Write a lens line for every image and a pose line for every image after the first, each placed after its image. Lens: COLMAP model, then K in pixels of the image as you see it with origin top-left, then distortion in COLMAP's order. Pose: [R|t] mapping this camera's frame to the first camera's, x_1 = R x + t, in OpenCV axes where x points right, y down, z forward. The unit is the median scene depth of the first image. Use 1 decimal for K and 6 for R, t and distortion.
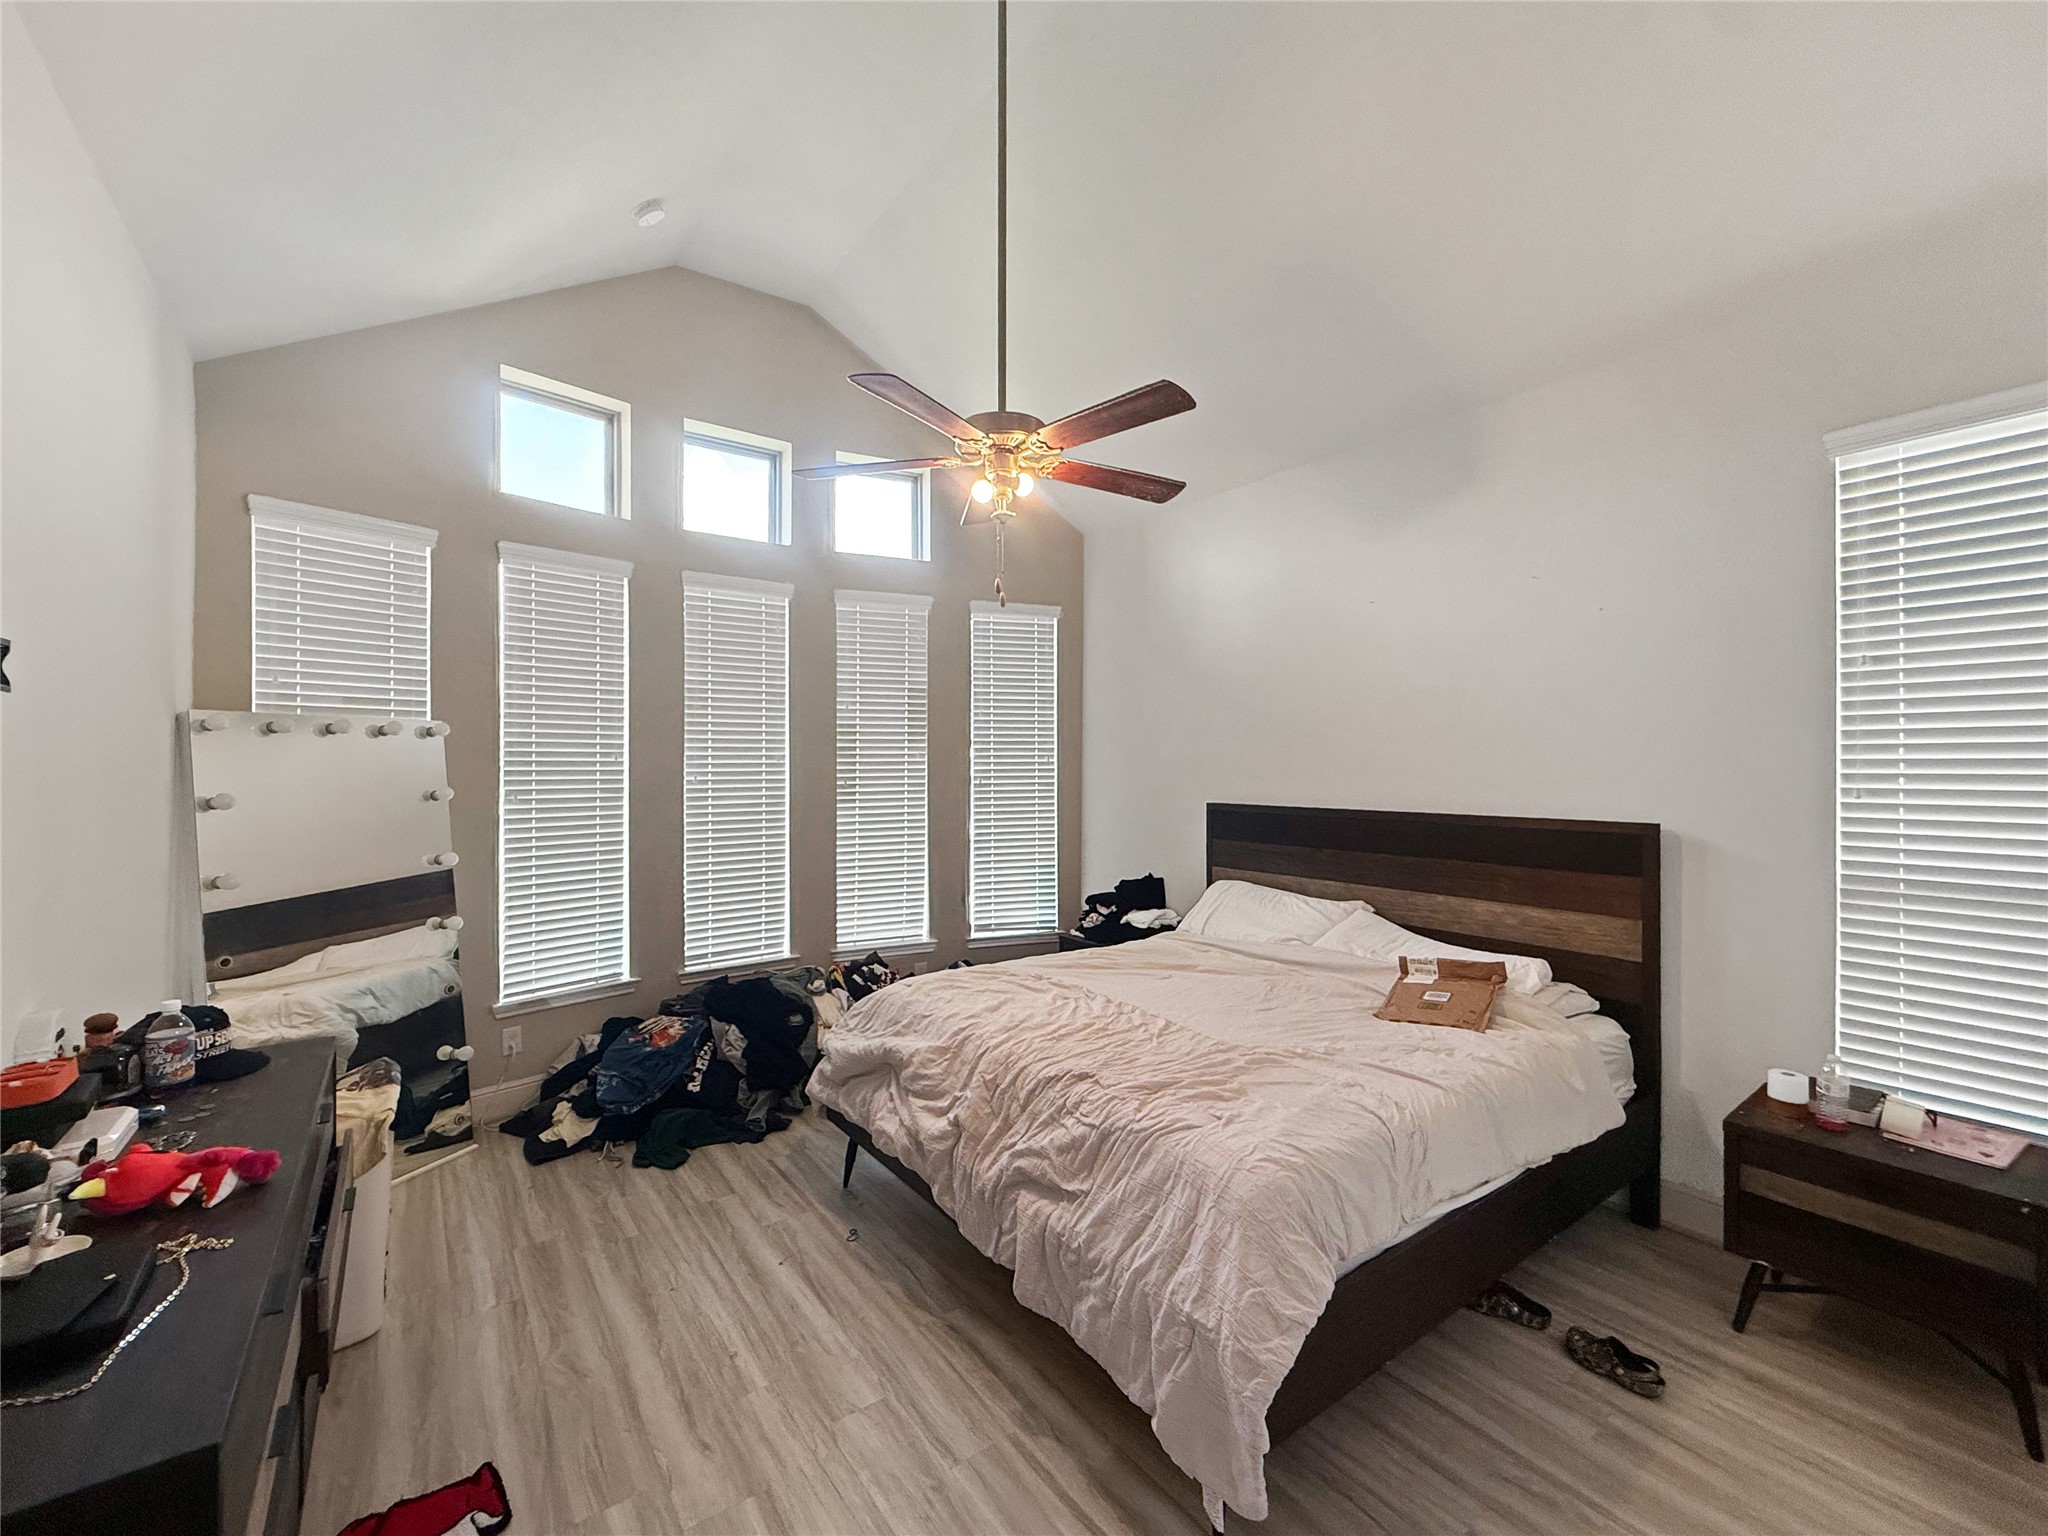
lens RADIAL K [[843.9, 0, 1024.0], [0, 843.9, 768.0], [0, 0, 1]] dist [-0.000157, -0.000165]
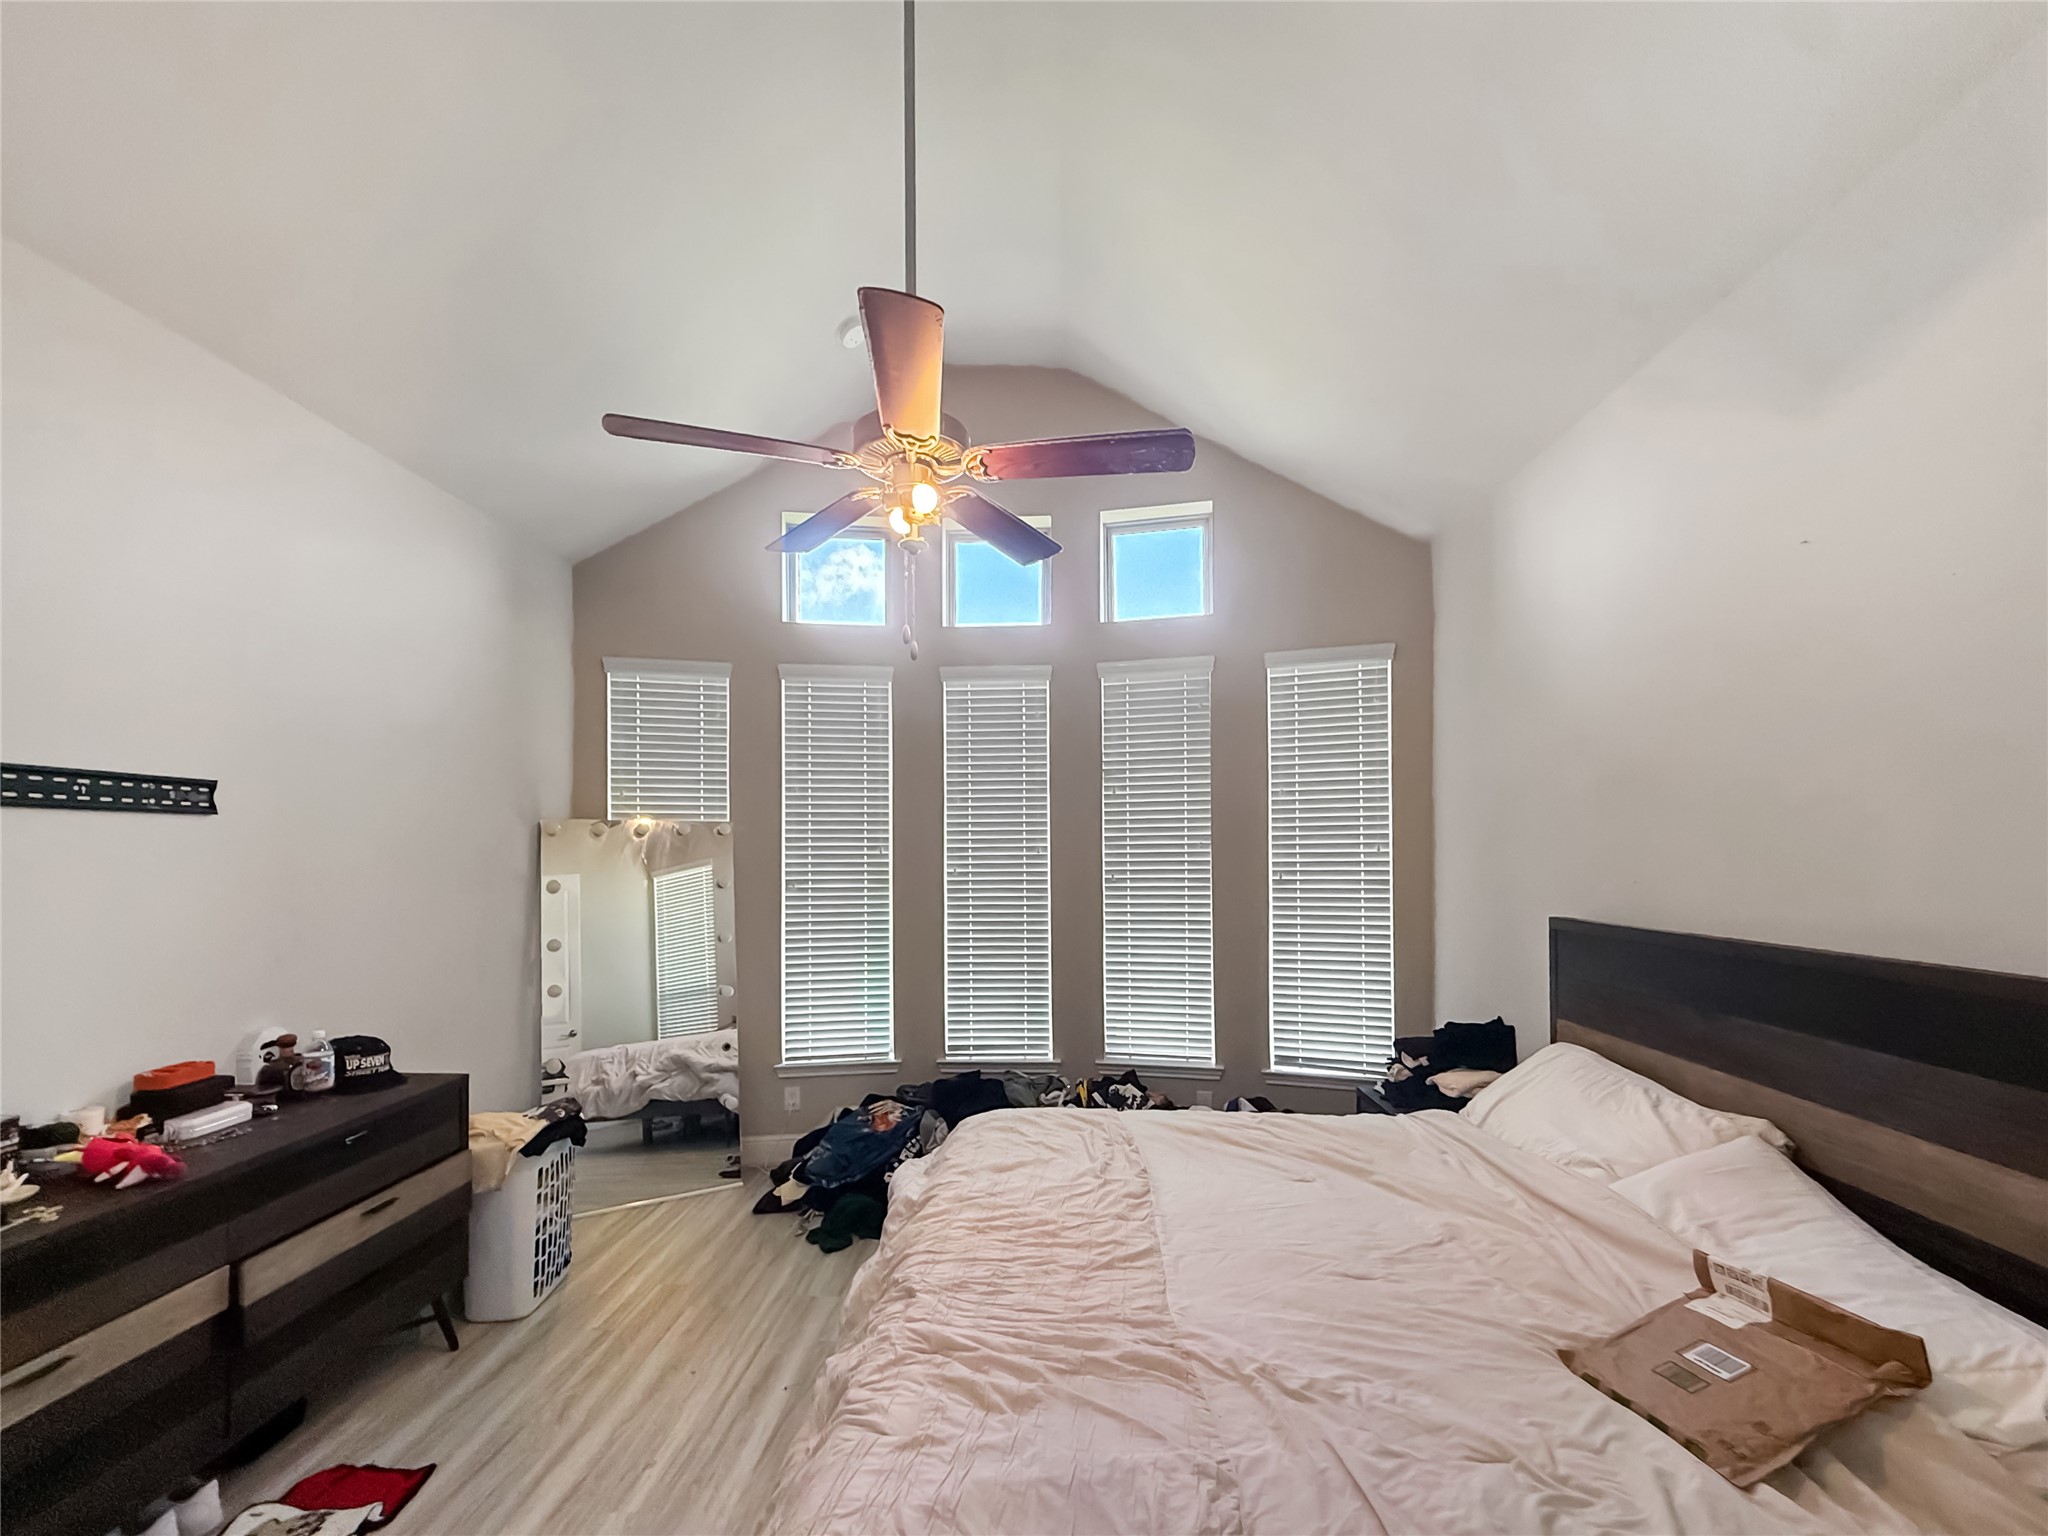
lens RADIAL K [[853.7, 0, 1023.6], [0, 853.7, 845.1], [0, 0, 1]] dist [0.000978, -0.000365]
pose [[0.778911, -0.008473, -0.627078, 0.340700], [0.000785, 0.999921, -0.012536, -0.005566], [0.627134, 0.009272, 0.778856, 0.272549]]
